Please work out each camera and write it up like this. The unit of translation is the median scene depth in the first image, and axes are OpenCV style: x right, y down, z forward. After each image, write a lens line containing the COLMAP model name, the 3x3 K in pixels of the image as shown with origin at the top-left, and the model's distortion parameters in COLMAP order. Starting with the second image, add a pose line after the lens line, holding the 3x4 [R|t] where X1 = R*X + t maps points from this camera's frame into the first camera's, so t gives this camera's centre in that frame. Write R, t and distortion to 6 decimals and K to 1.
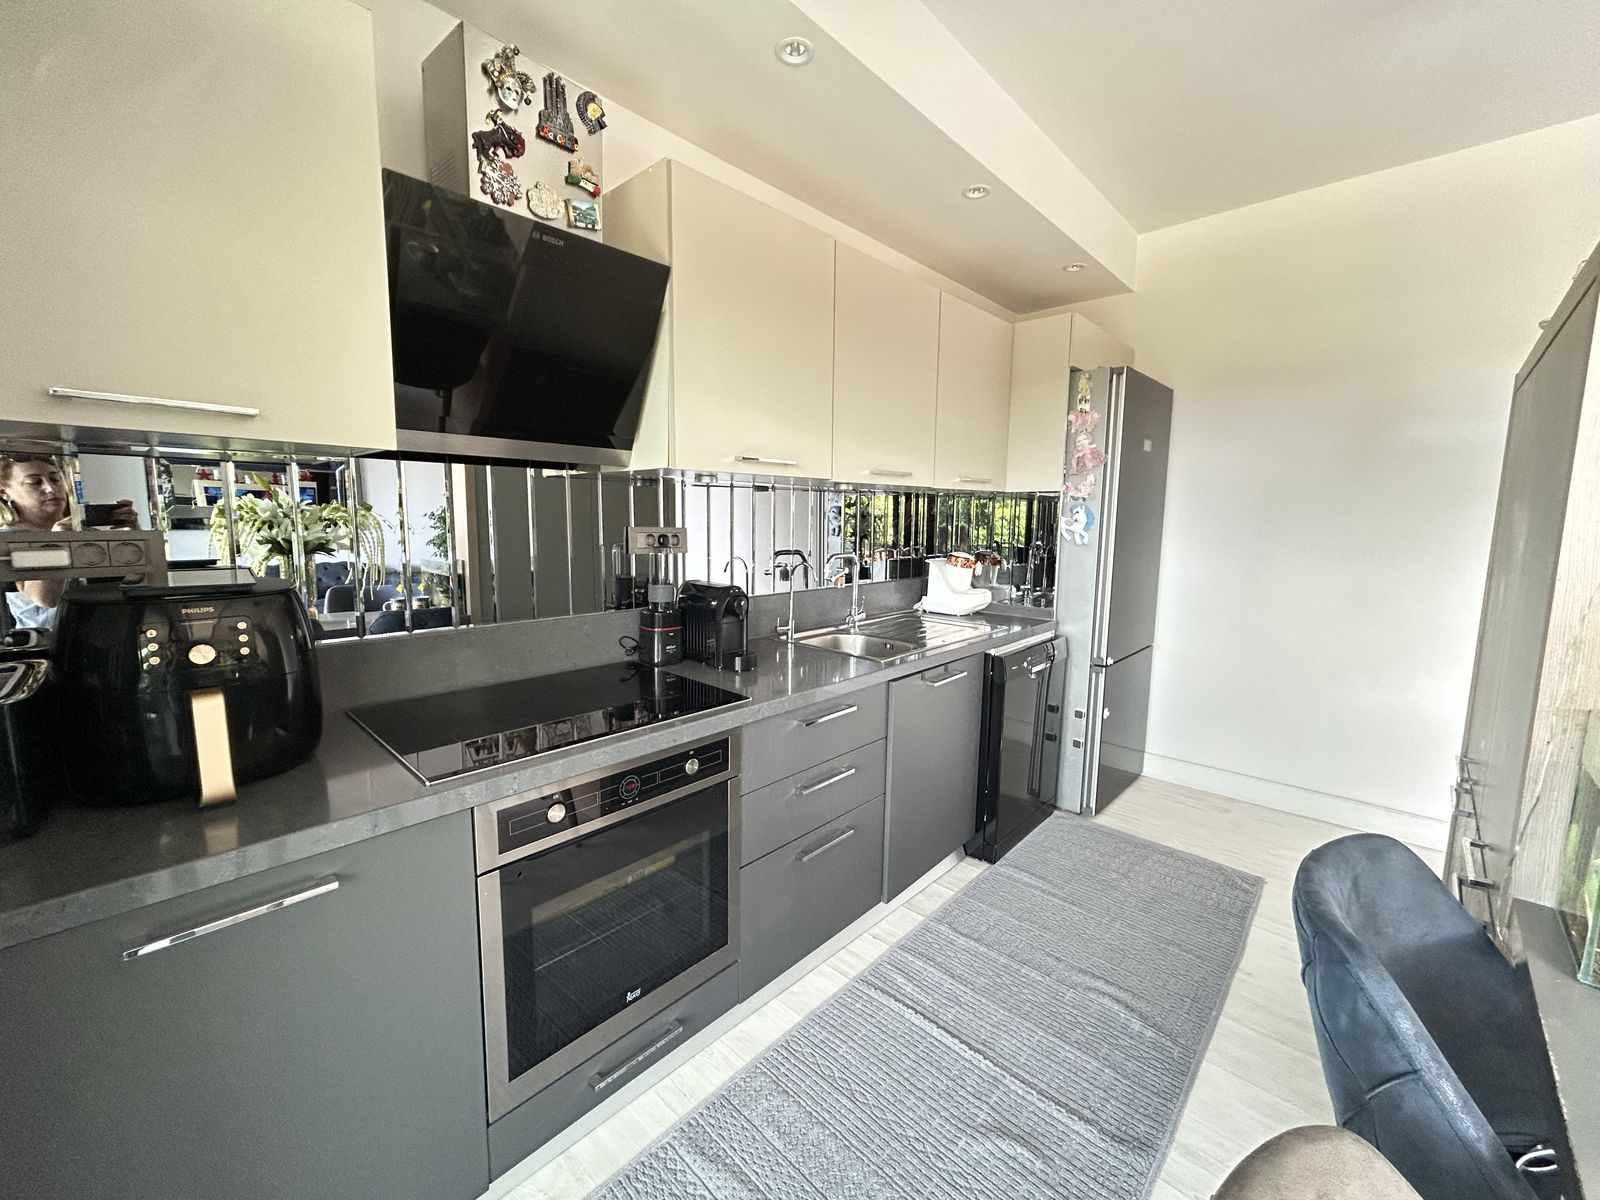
lens RADIAL K [[648.2, 0, 798.1], [0, 648.2, 590.1], [0, 0, 1]] dist [-0.002206, -0.000126]
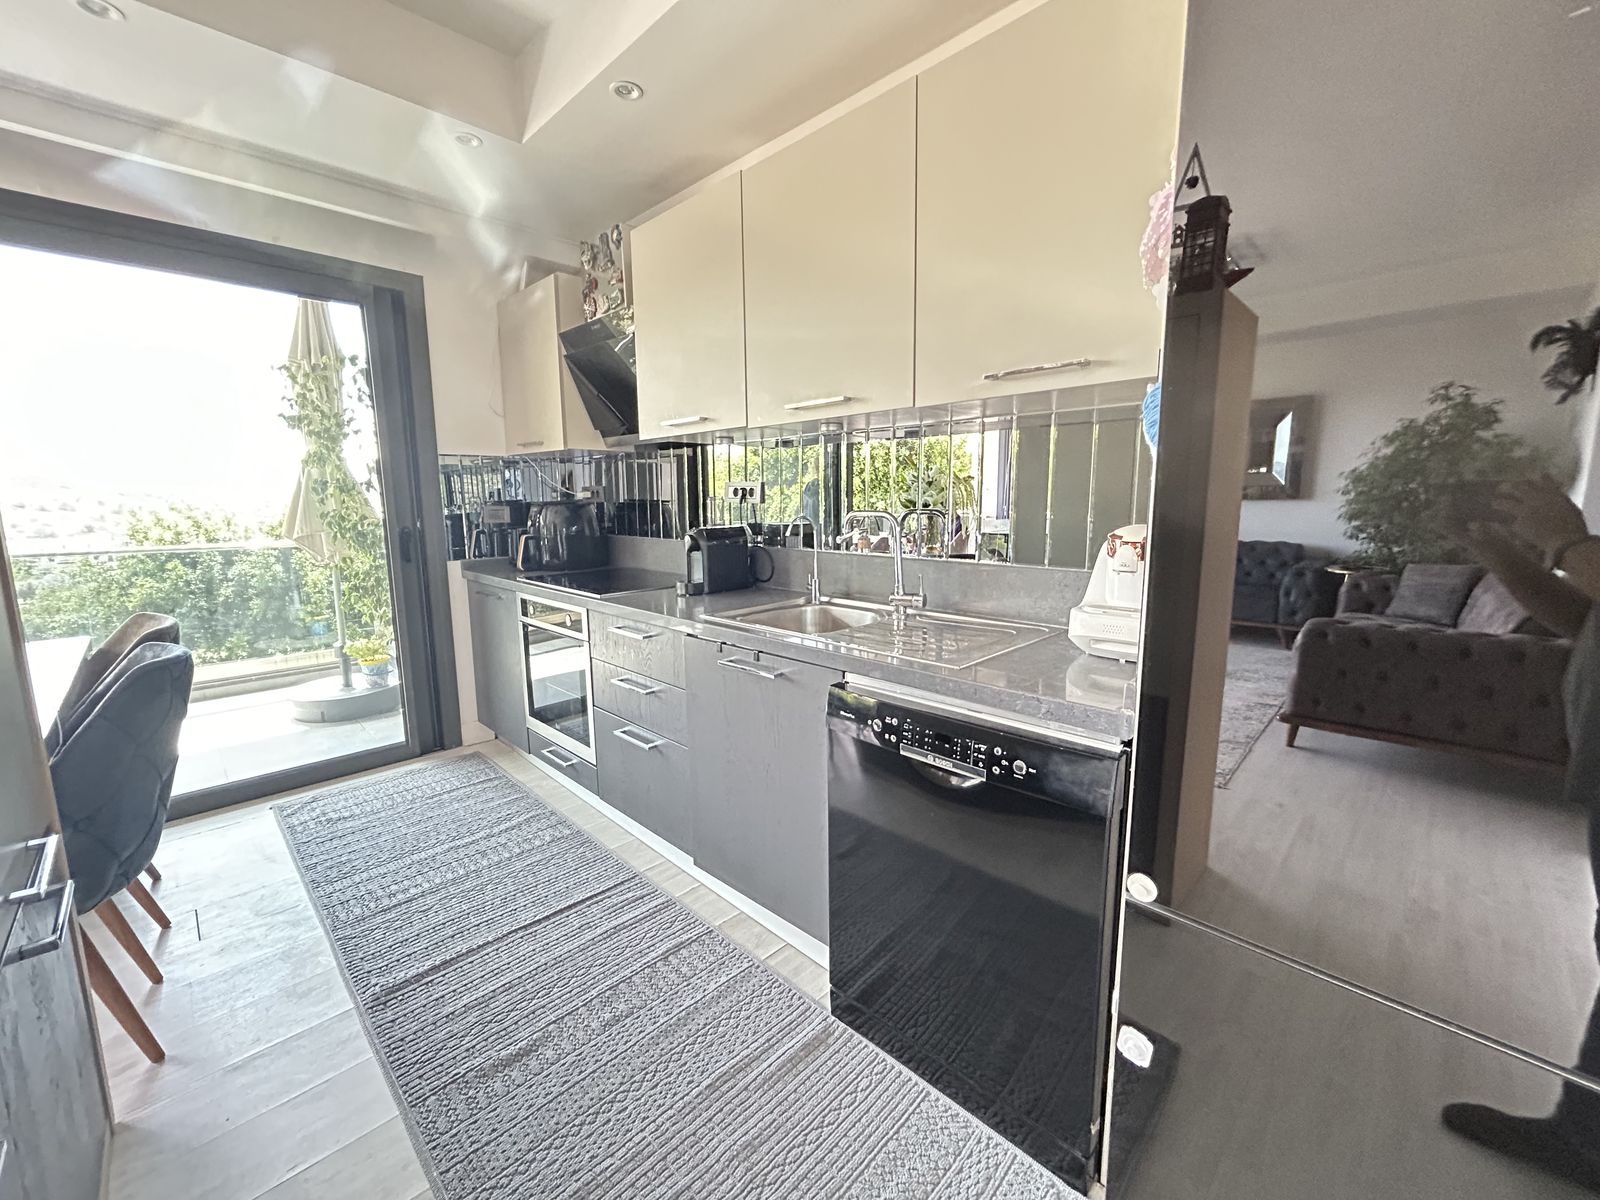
lens RADIAL K [[648.2, 0, 798.1], [0, 648.2, 590.1], [0, 0, 1]] dist [-0.002206, -0.000126]
pose [[-0.029987, 0.136326, -0.990210, 1.036962], [-0.120842, 0.982895, 0.138978, -0.075225], [0.992219, 0.123826, -0.013000, 1.111418]]
